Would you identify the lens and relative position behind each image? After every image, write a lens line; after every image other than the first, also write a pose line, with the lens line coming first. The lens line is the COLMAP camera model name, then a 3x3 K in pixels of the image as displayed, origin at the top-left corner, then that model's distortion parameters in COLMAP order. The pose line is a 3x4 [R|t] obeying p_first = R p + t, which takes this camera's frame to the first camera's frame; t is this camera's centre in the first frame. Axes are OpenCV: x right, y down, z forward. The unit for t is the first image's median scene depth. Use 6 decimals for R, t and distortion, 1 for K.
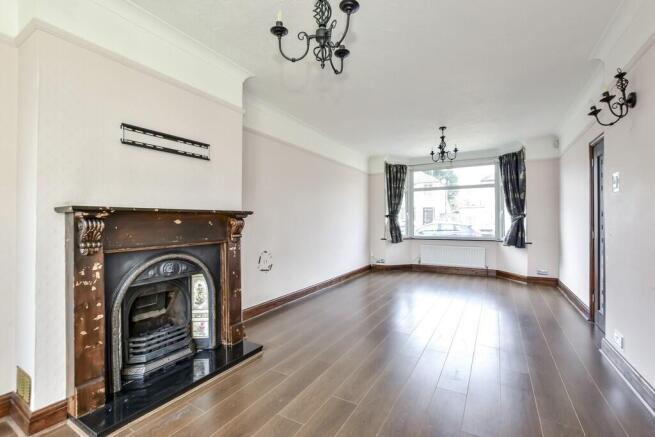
lens RADIAL K [[290.1, 0, 327.5], [0, 290.1, 218.5], [0, 0, 1]] dist [0.014059, 0.000144]
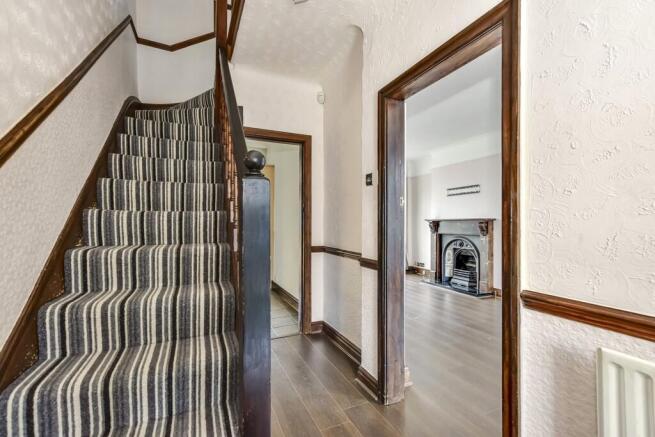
lens RADIAL K [[290.1, 0, 327.5], [0, 290.1, 218.5], [0, 0, 1]] dist [0.014059, 0.000144]
pose [[-0.578135, -0.007731, -0.815905, 1.263692], [-0.000289, 0.999957, -0.009271, -0.004135], [0.815941, -0.005124, -0.578112, 0.918706]]
